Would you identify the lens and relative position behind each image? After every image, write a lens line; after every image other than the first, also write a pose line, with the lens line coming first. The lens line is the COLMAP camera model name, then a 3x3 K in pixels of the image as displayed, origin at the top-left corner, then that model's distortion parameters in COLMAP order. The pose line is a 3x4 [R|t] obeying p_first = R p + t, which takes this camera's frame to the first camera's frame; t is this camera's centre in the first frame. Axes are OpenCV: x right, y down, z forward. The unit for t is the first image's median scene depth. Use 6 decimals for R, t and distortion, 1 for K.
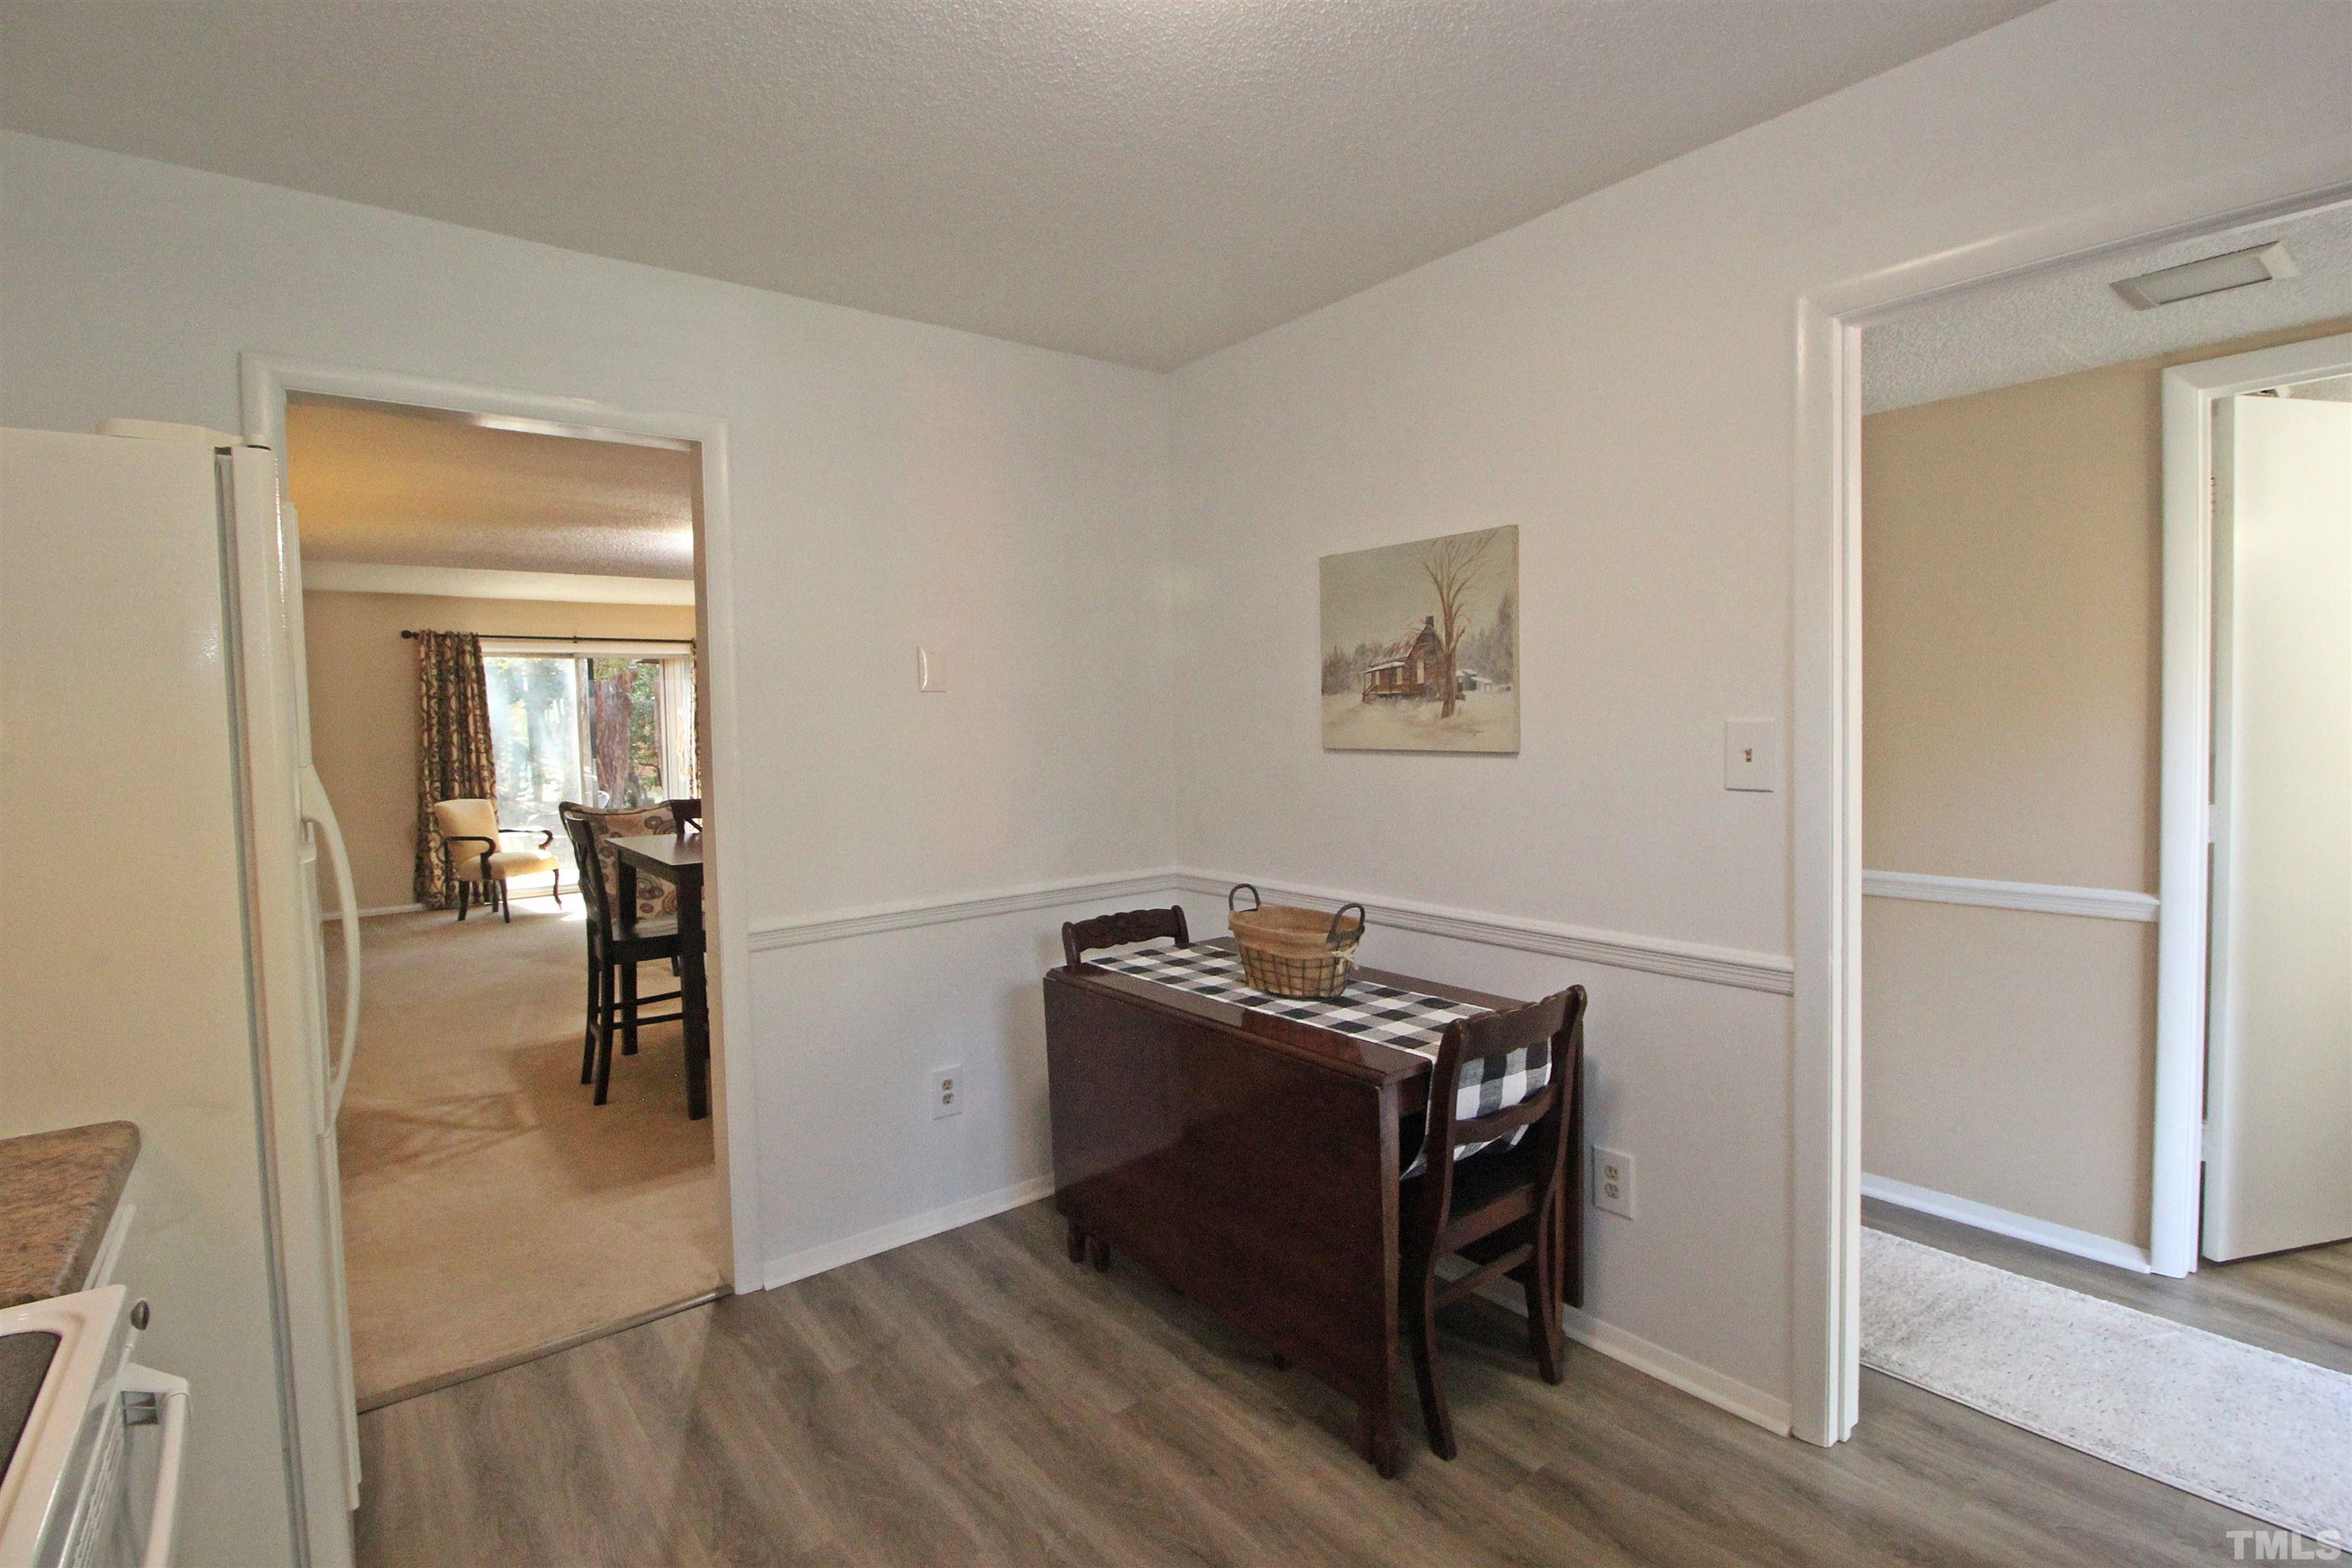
lens RADIAL K [[1100.4, 0, 1182.9], [0, 1100.4, 781.2], [0, 0, 1]] dist [-0.011658, -0.005476]
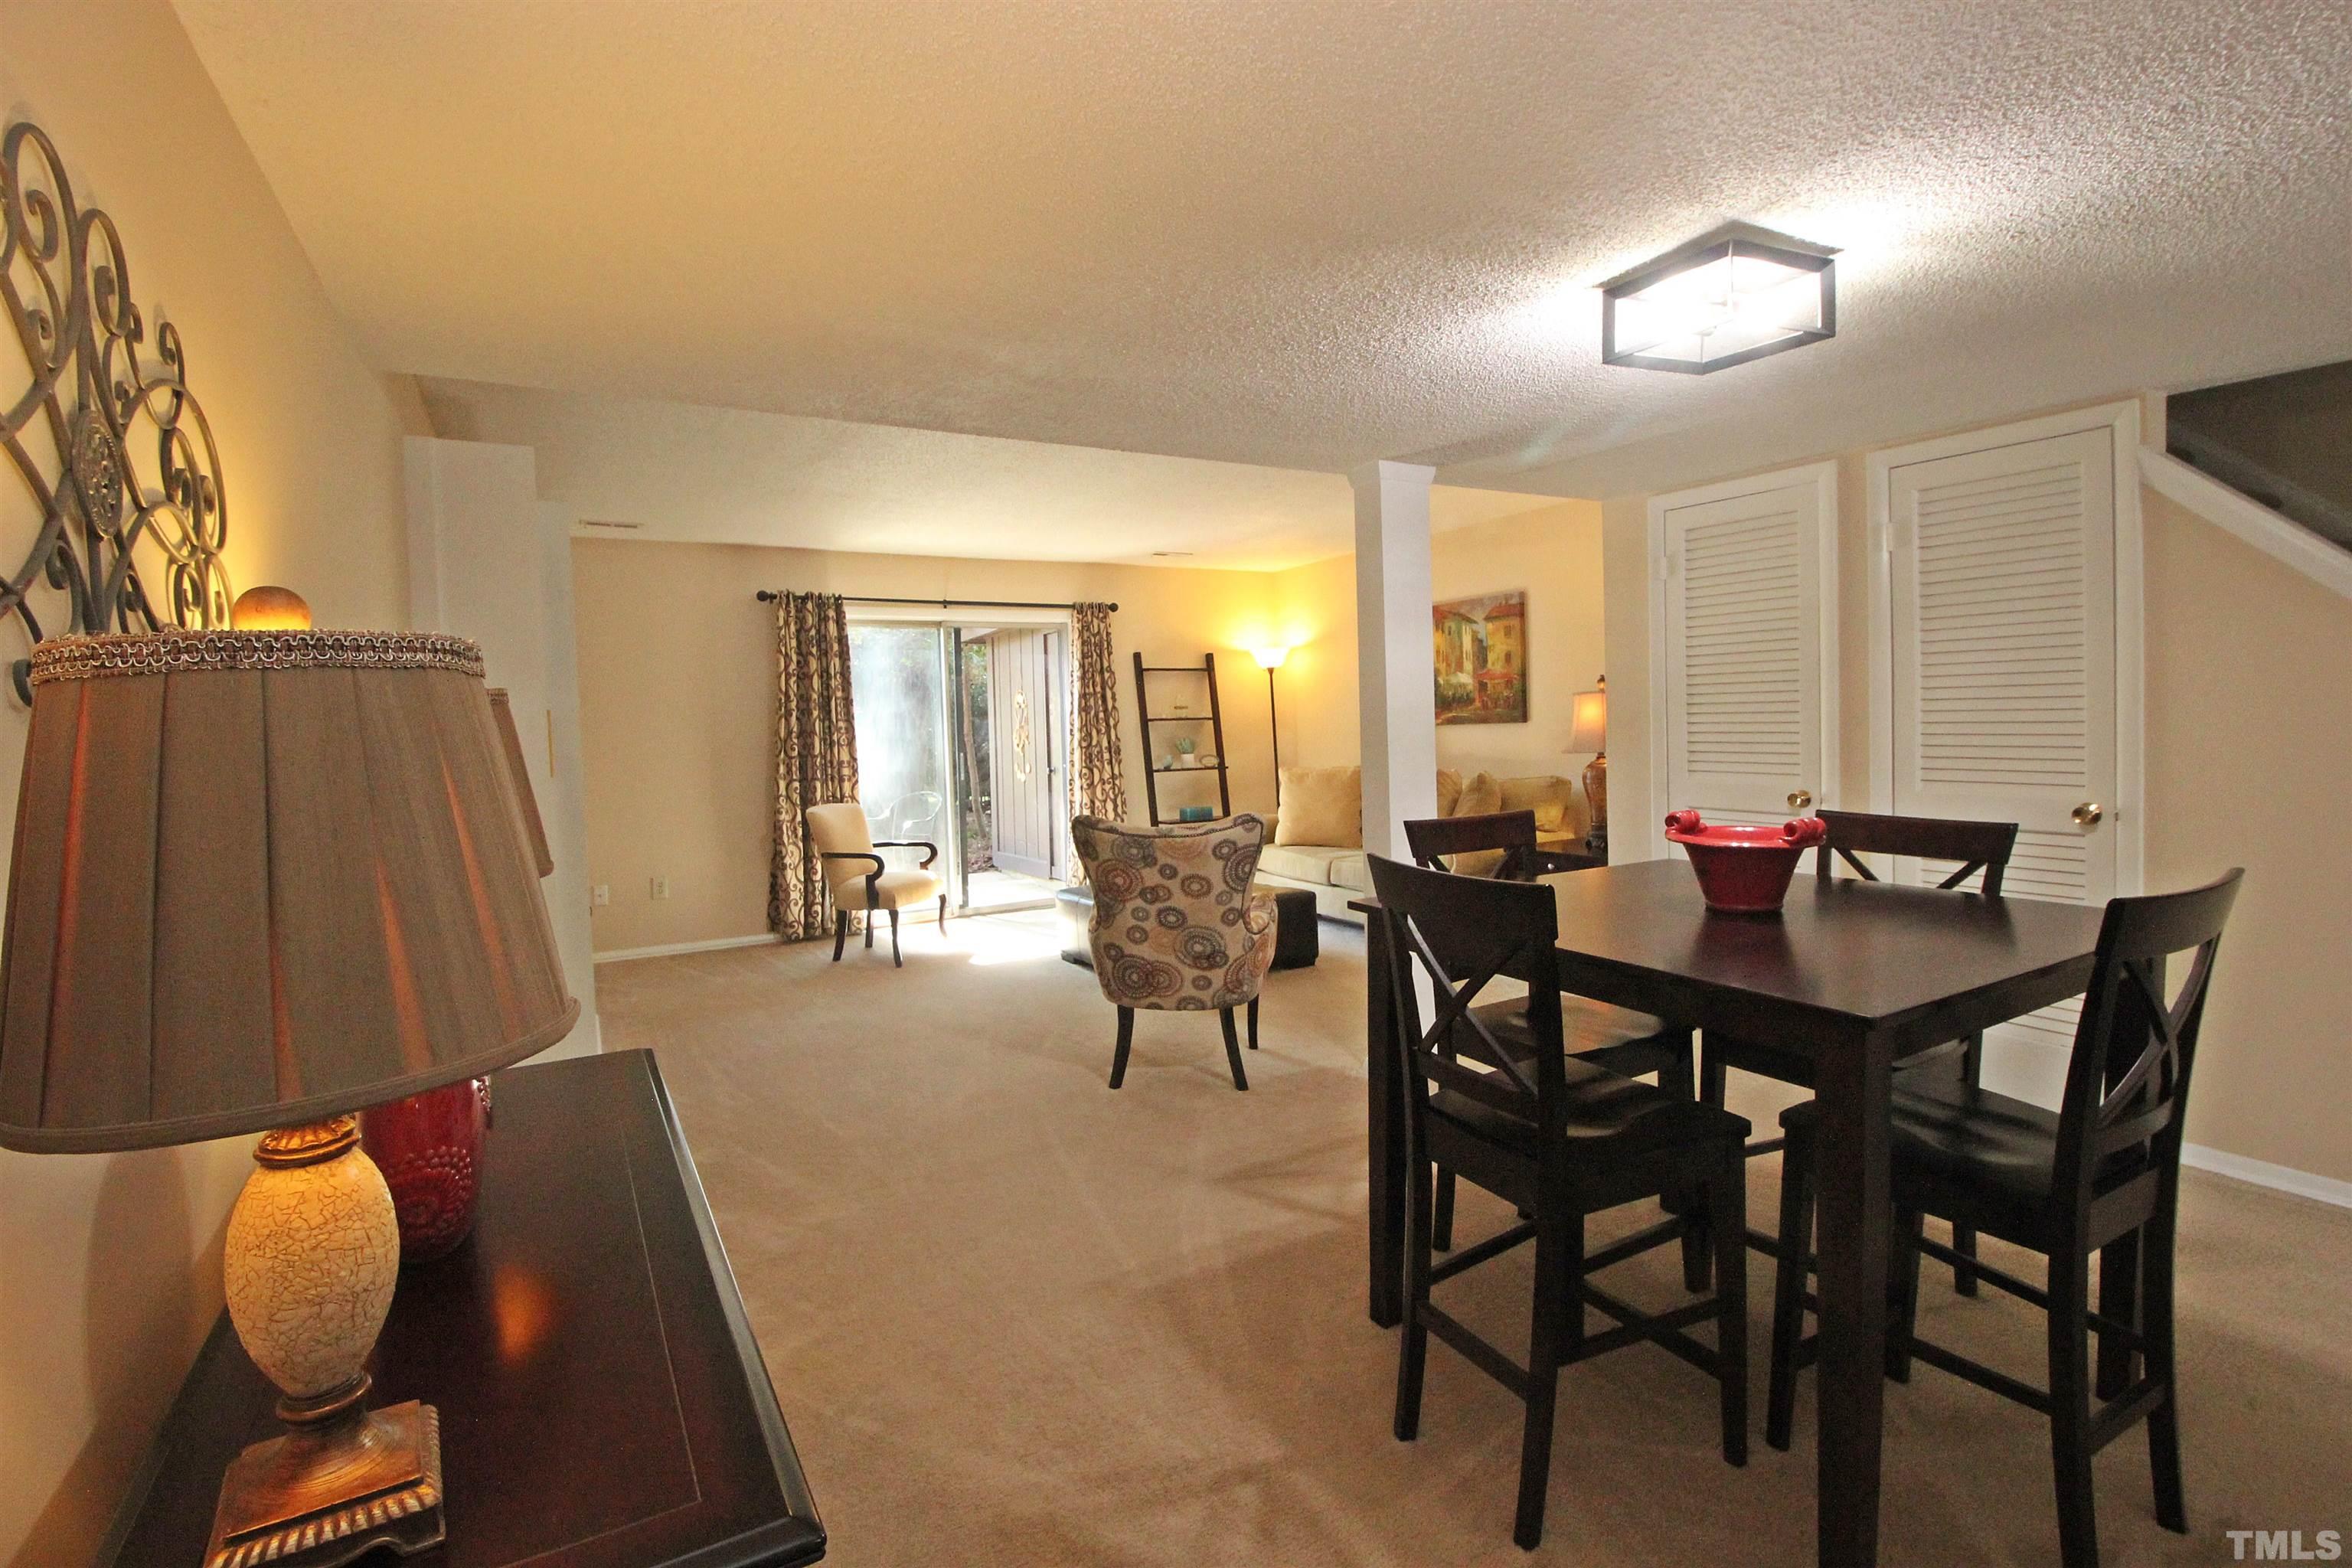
lens RADIAL K [[1100.4, 0, 1178.9], [0, 1100.4, 764.3], [0, 0, 1]] dist [-0.011658, -0.005476]
pose [[0.986807, 0.001464, -0.161895, -0.277745], [-0.003957, 0.999878, -0.015078, -0.000838], [0.161853, 0.015519, 0.986693, 0.256355]]
